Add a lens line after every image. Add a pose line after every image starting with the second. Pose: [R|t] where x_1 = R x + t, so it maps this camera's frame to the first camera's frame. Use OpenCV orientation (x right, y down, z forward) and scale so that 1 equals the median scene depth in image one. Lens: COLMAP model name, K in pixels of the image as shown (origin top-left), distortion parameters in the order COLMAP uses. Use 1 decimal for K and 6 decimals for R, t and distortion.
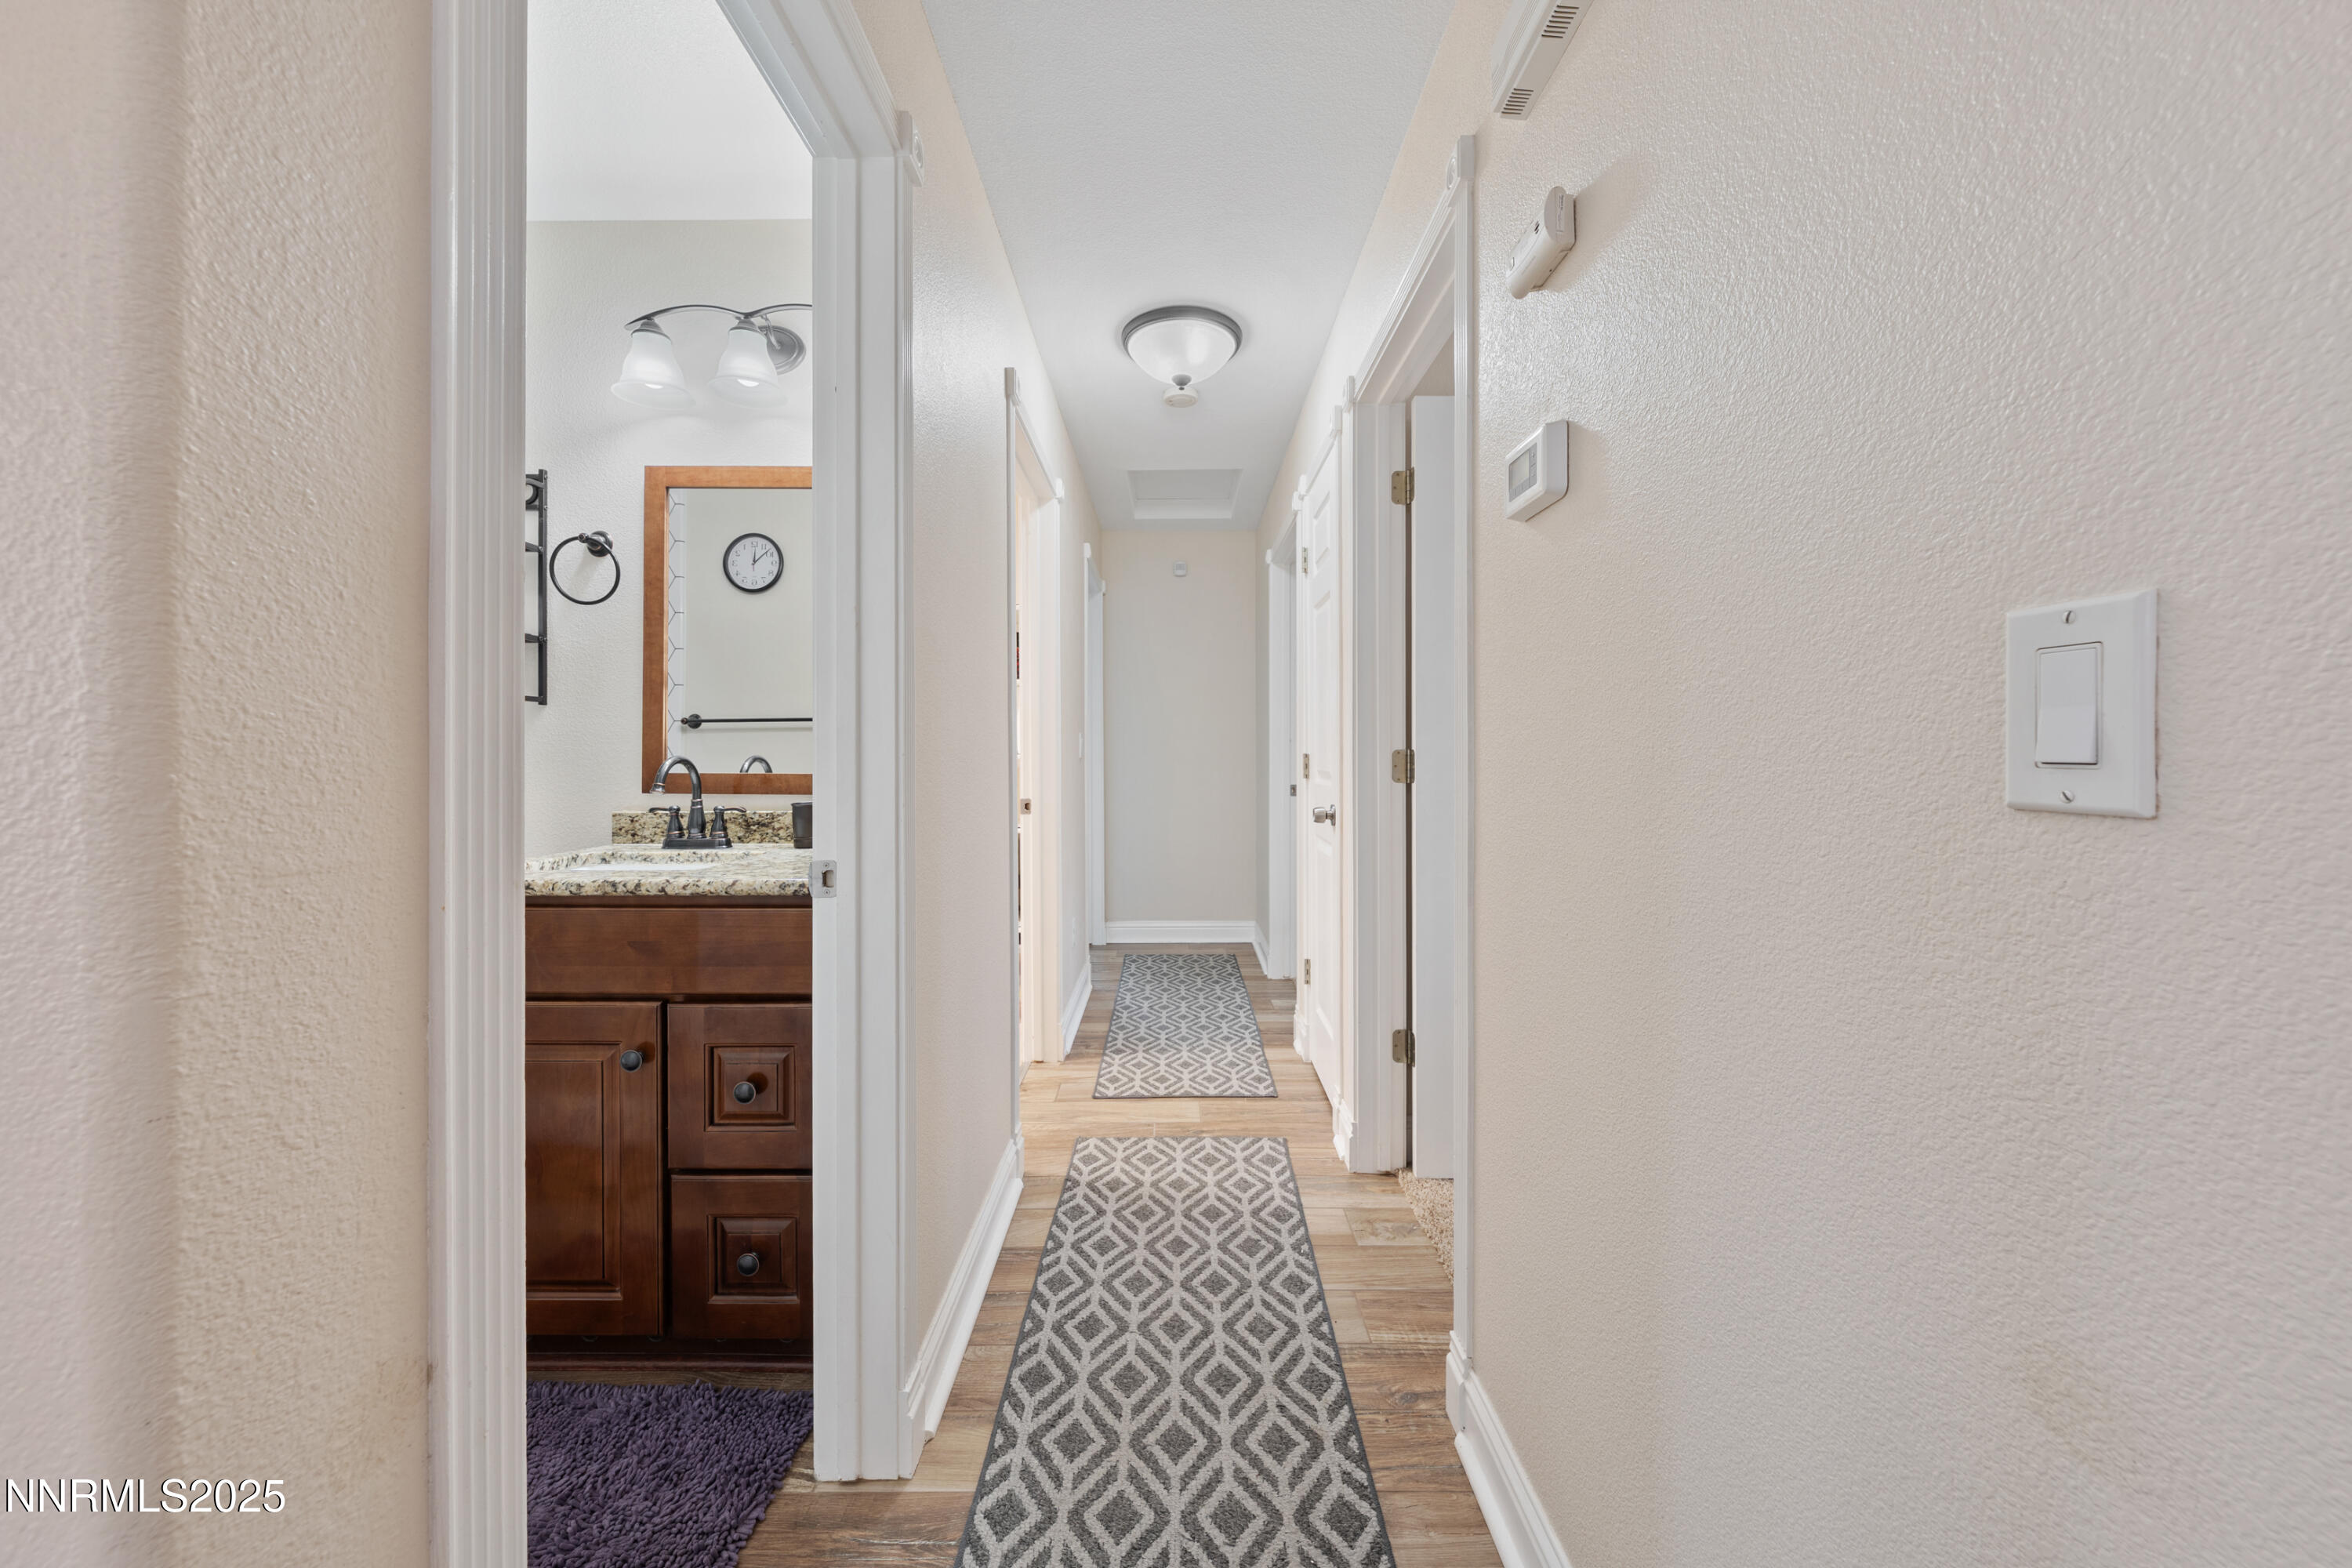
lens RADIAL K [[798.3, 0, 1173.4], [0, 798.3, 769.4], [0, 0, 1]] dist [-0.001909, -0.000136]
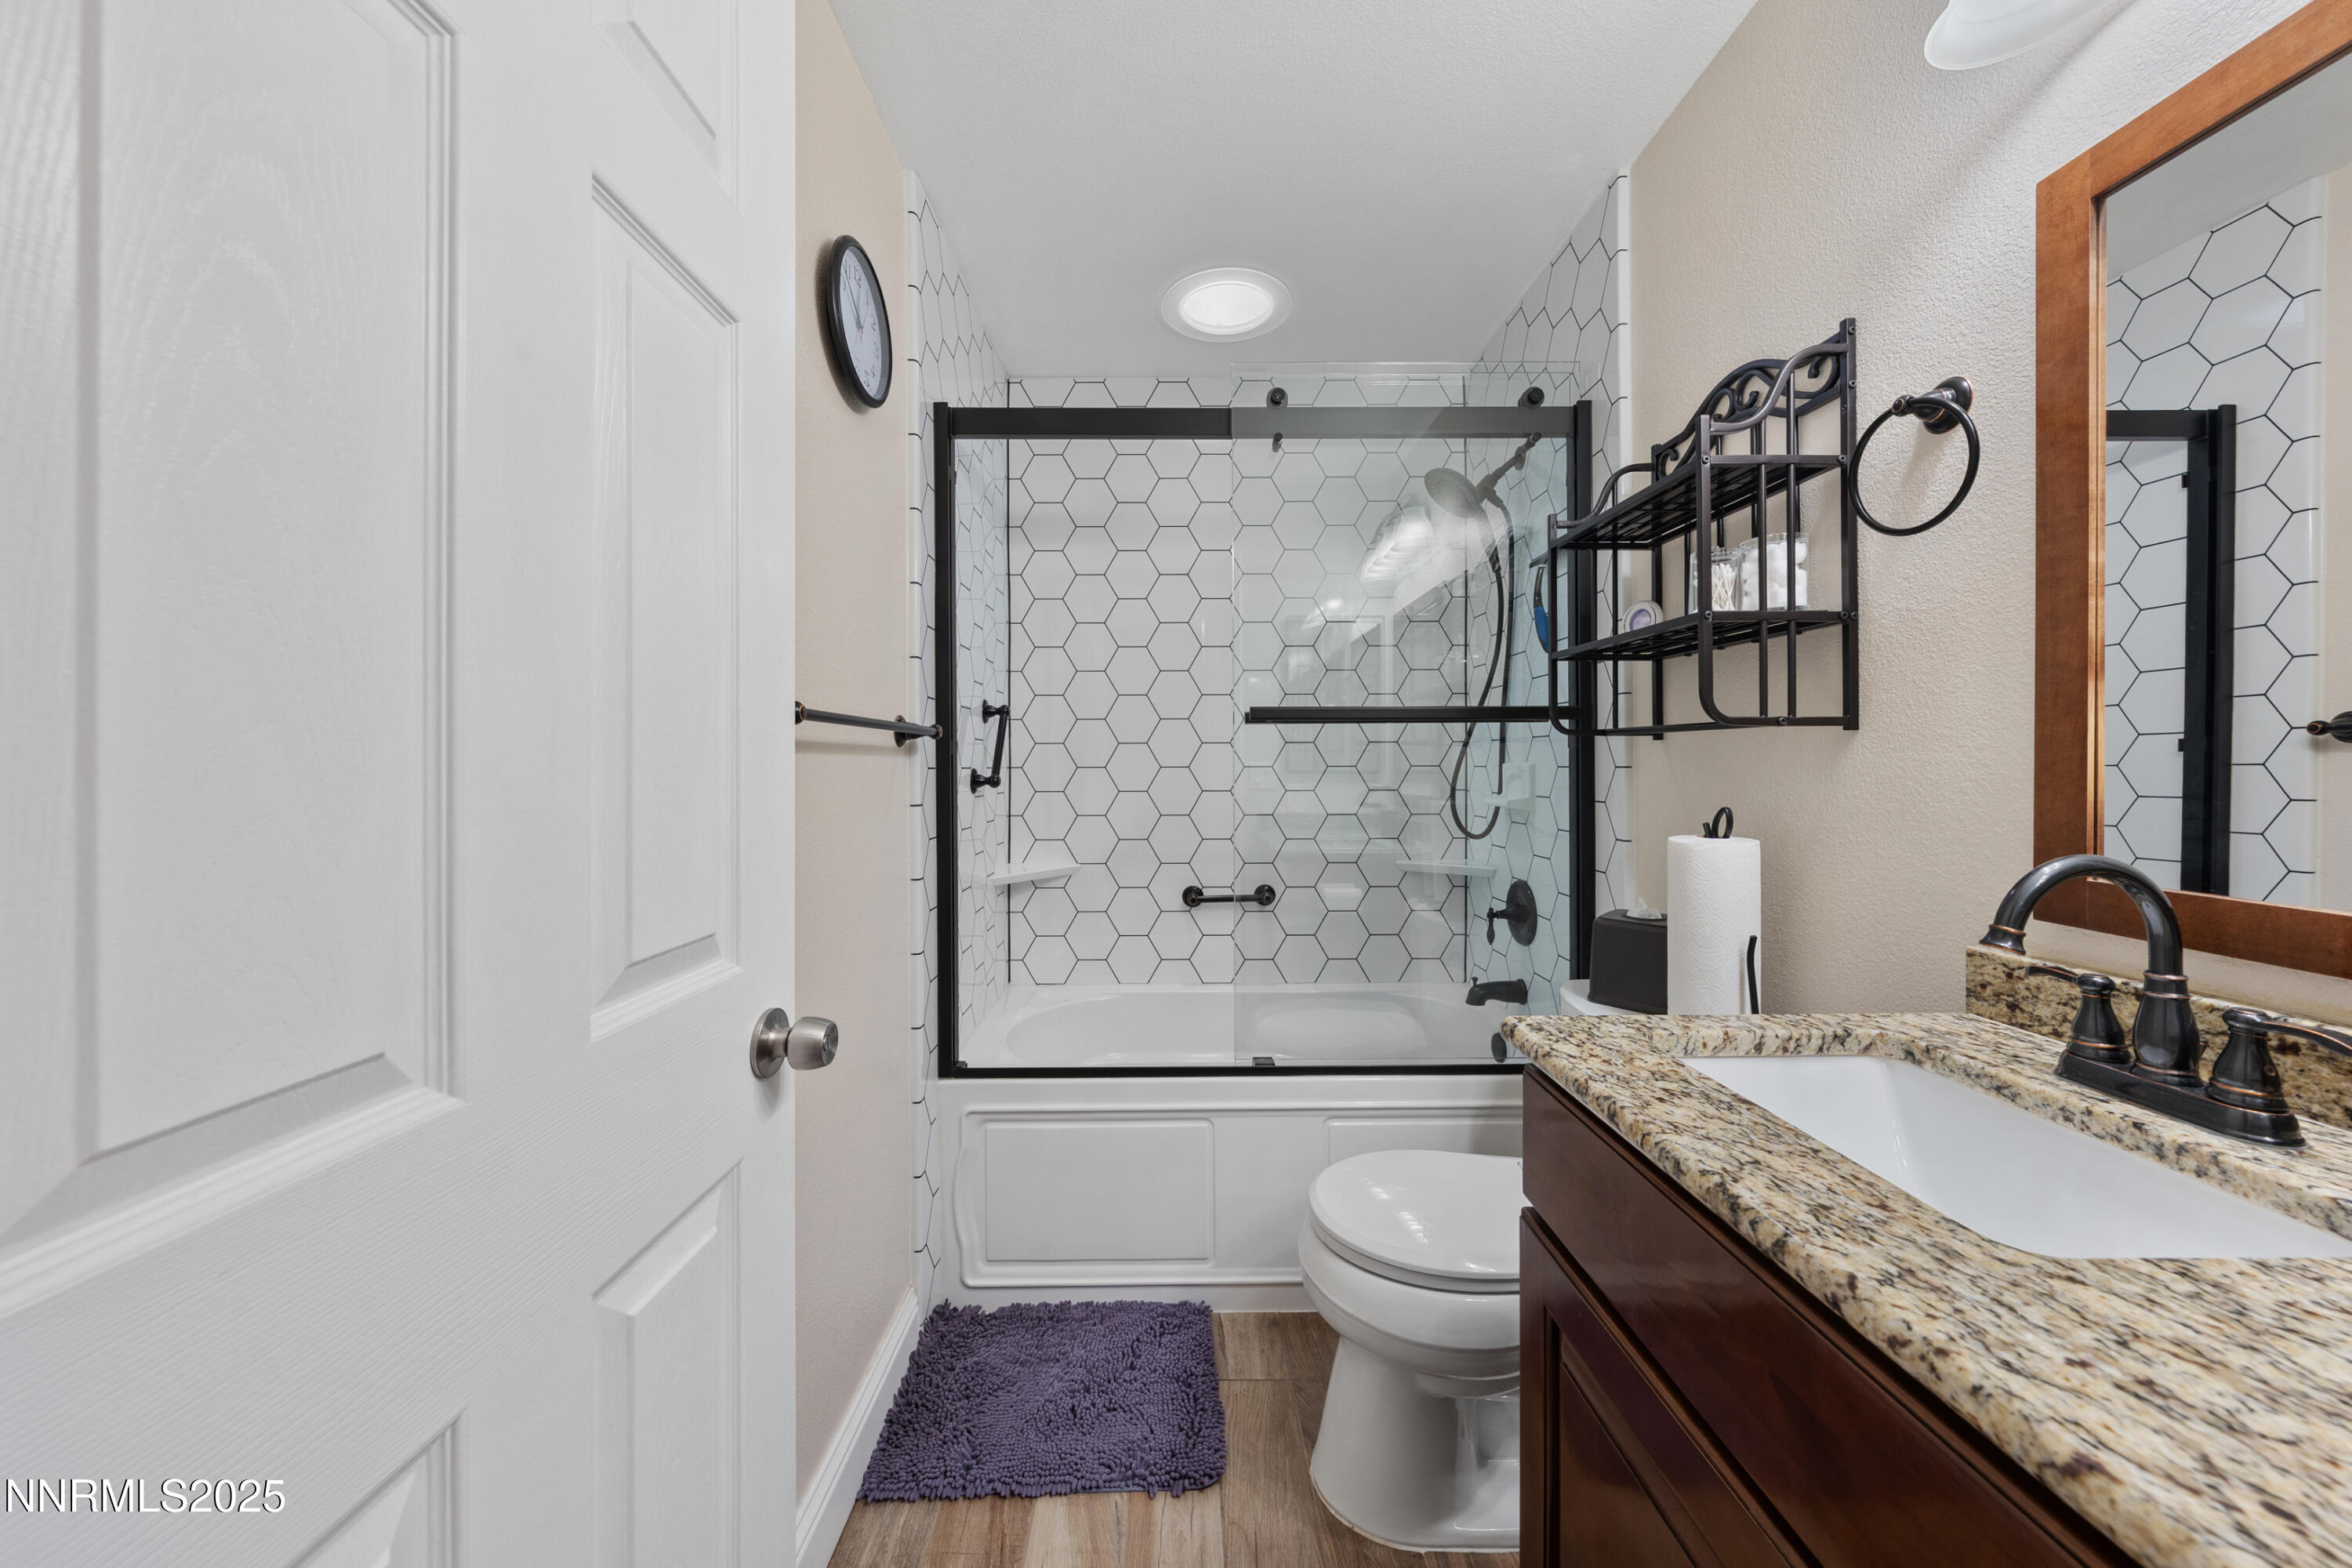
lens RADIAL K [[798.3, 0, 1173.4], [0, 798.3, 769.4], [0, 0, 1]] dist [-0.001909, -0.000136]
pose [[0.002123, -0.005797, -0.999981, -0.222141], [-0.008790, 0.999944, -0.005815, -0.046742], [0.999959, 0.008802, 0.002072, 0.519043]]
